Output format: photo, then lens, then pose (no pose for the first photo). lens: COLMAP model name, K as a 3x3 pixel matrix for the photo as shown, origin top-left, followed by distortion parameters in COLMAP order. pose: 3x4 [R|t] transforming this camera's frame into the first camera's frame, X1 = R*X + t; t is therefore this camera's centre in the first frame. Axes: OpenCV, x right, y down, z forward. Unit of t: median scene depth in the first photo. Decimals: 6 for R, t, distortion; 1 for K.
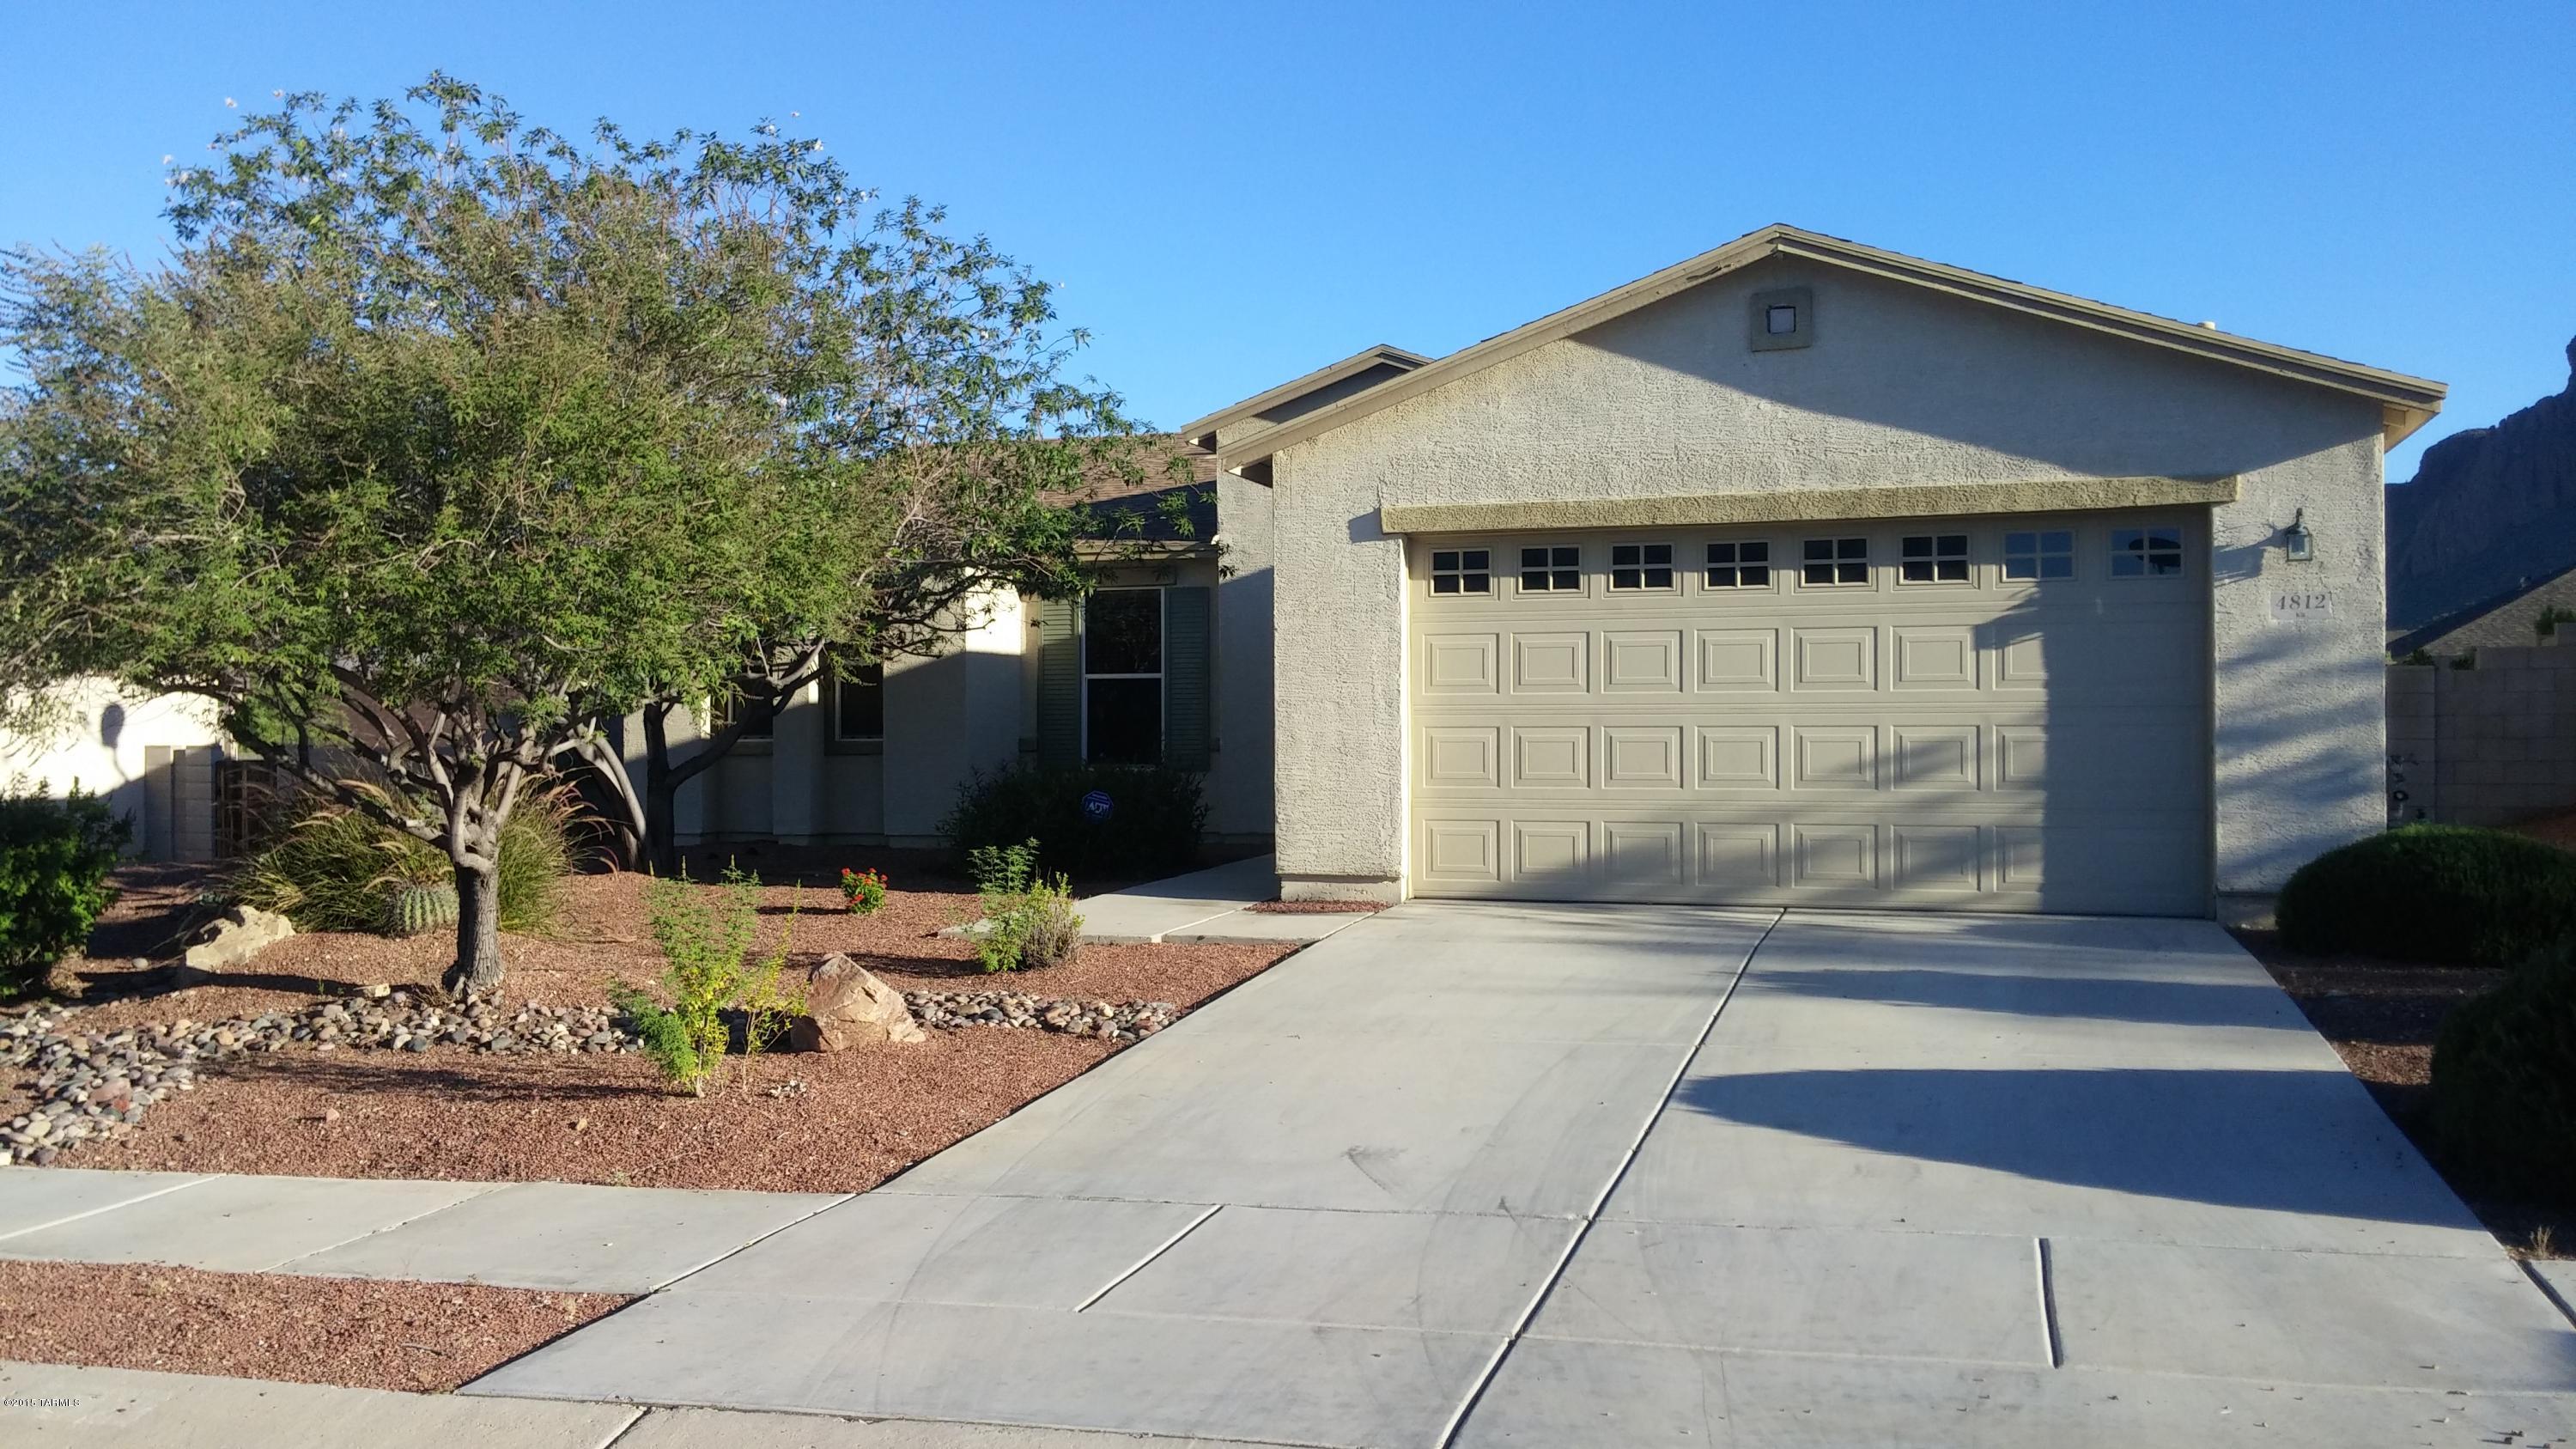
lens RADIAL K [[2153.4, 0, 1252.6], [0, 2153.4, 735.5], [0, 0, 1]] dist [0.111168, -0.079809]
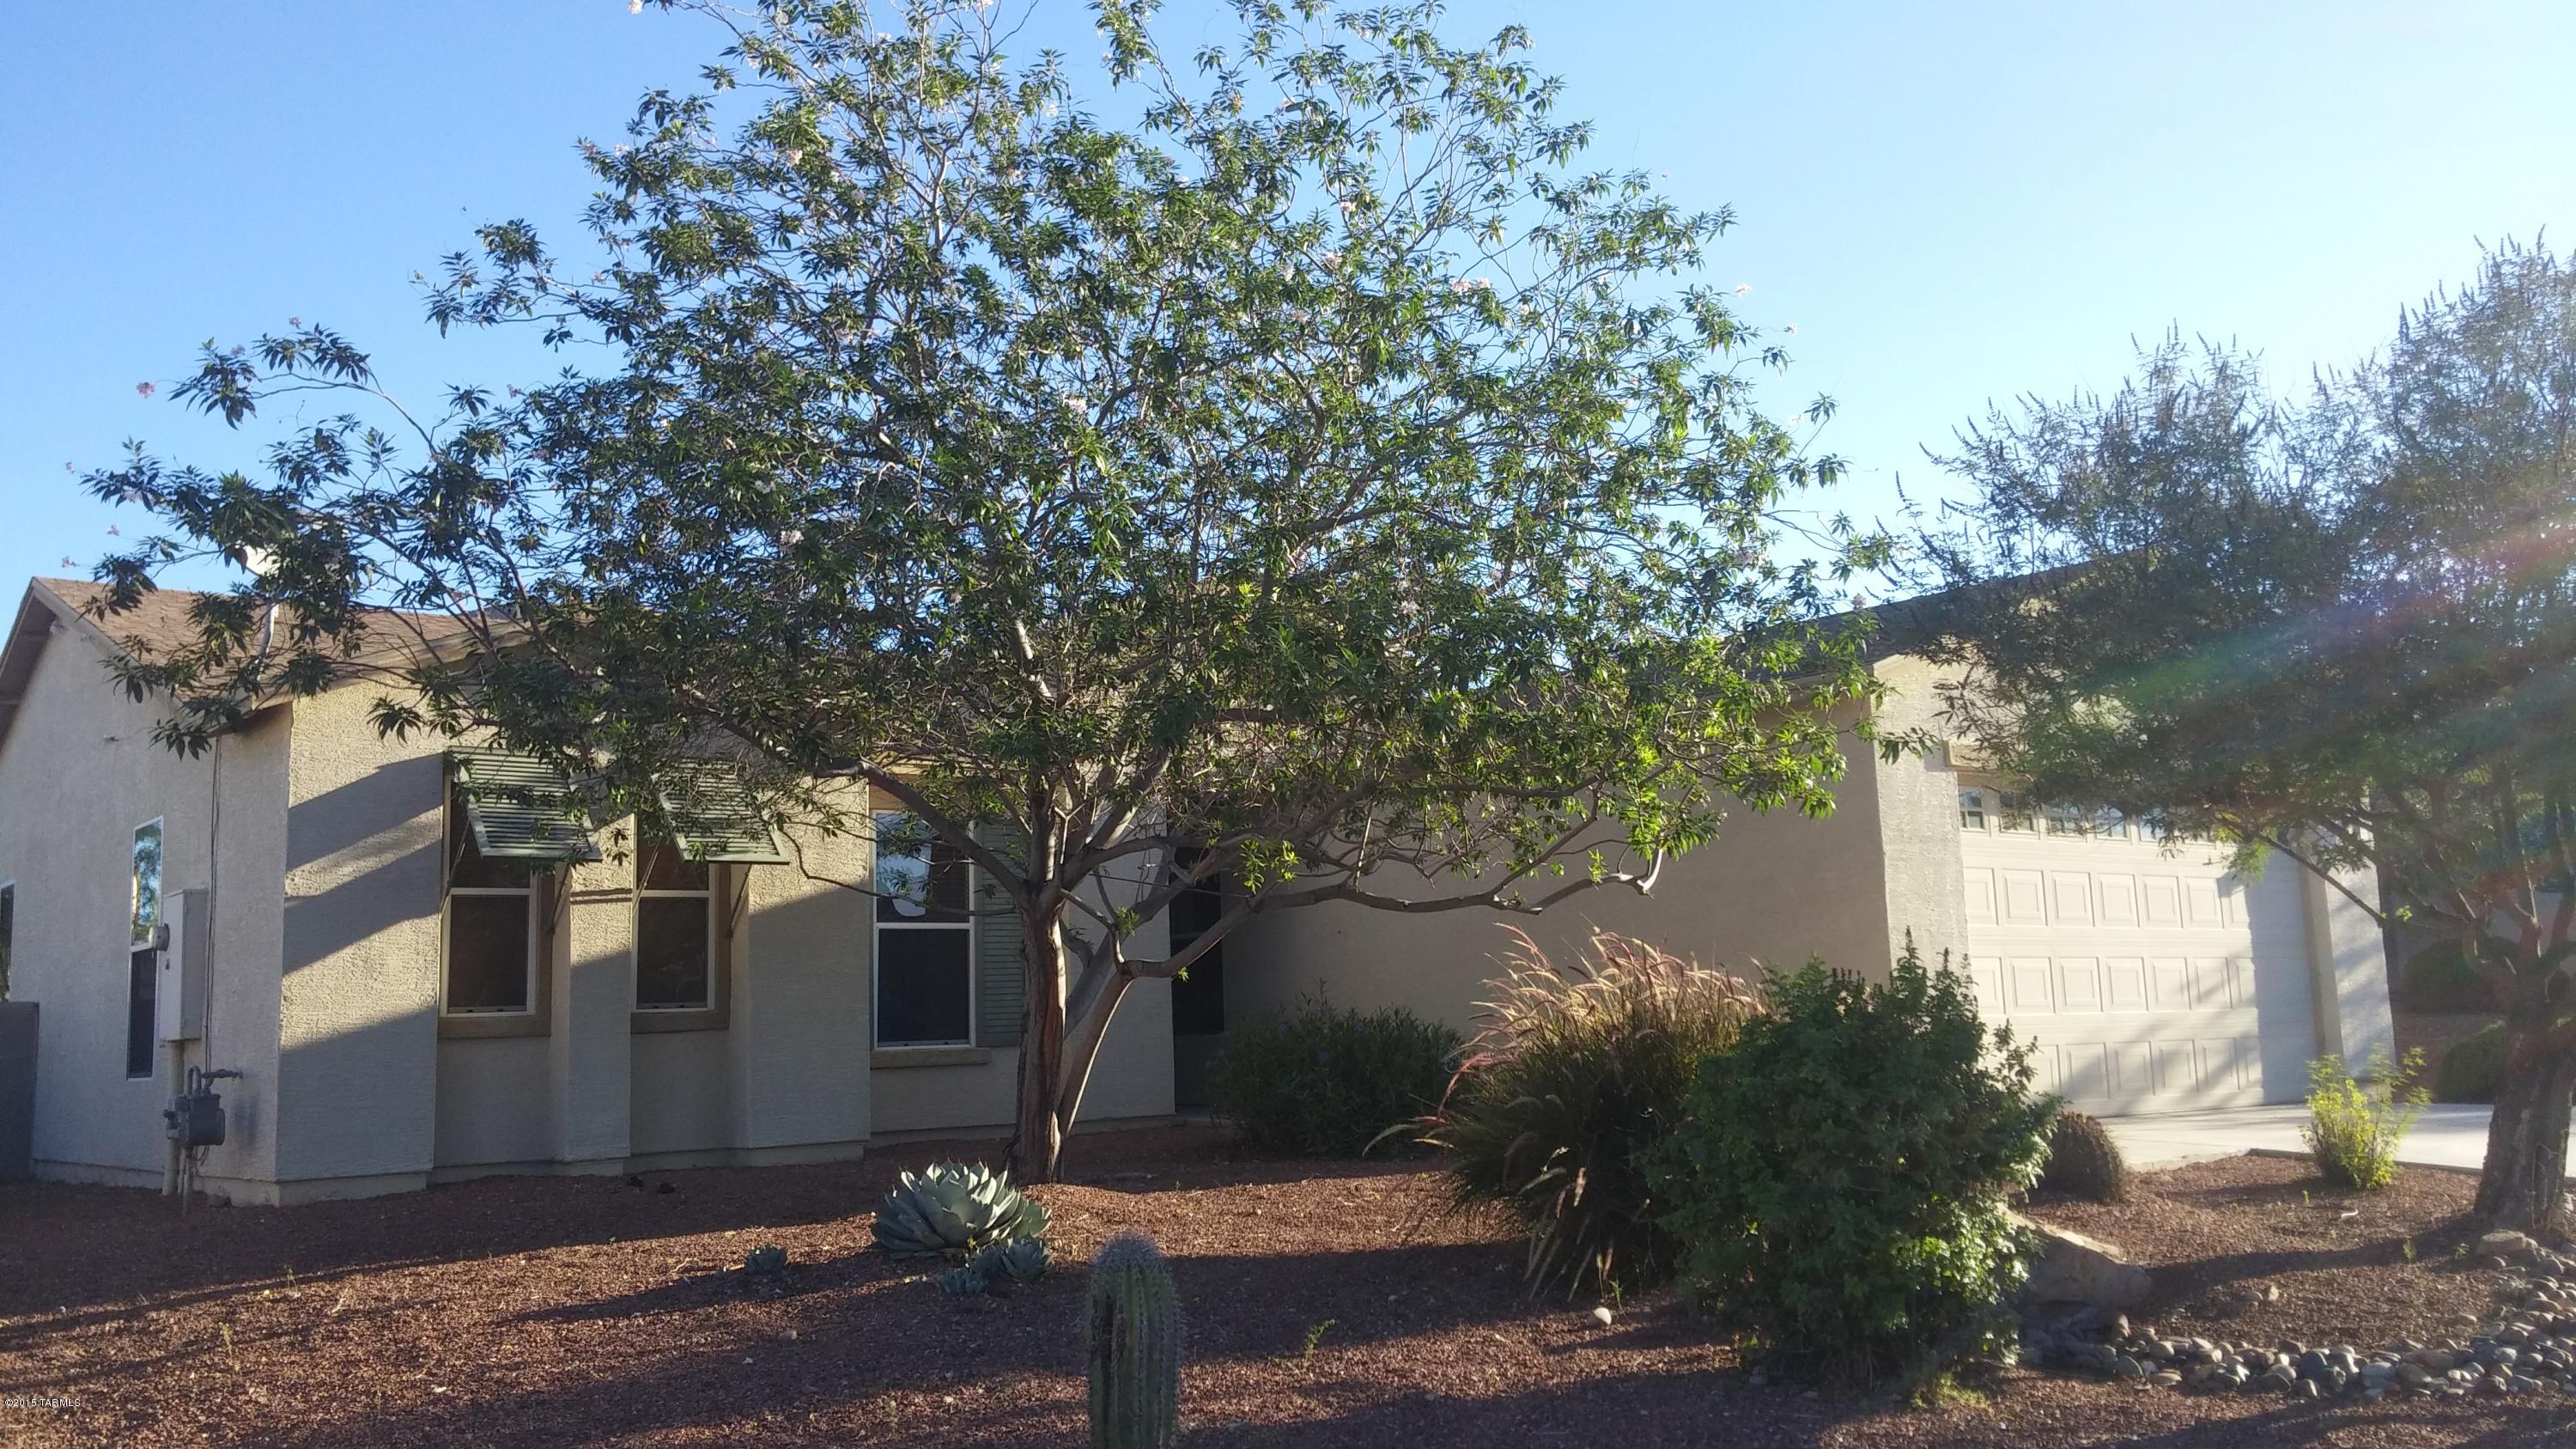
lens RADIAL K [[2153.4, 0, 1291.8], [0, 2153.4, 733.8], [0, 0, 1]] dist [0.111168, -0.079809]
pose [[0.552844, 0.099288, 0.827349, -1.013742], [0.030941, 0.989745, -0.139452, 0.027308], [-0.832710, 0.102694, 0.544103, 0.725675]]
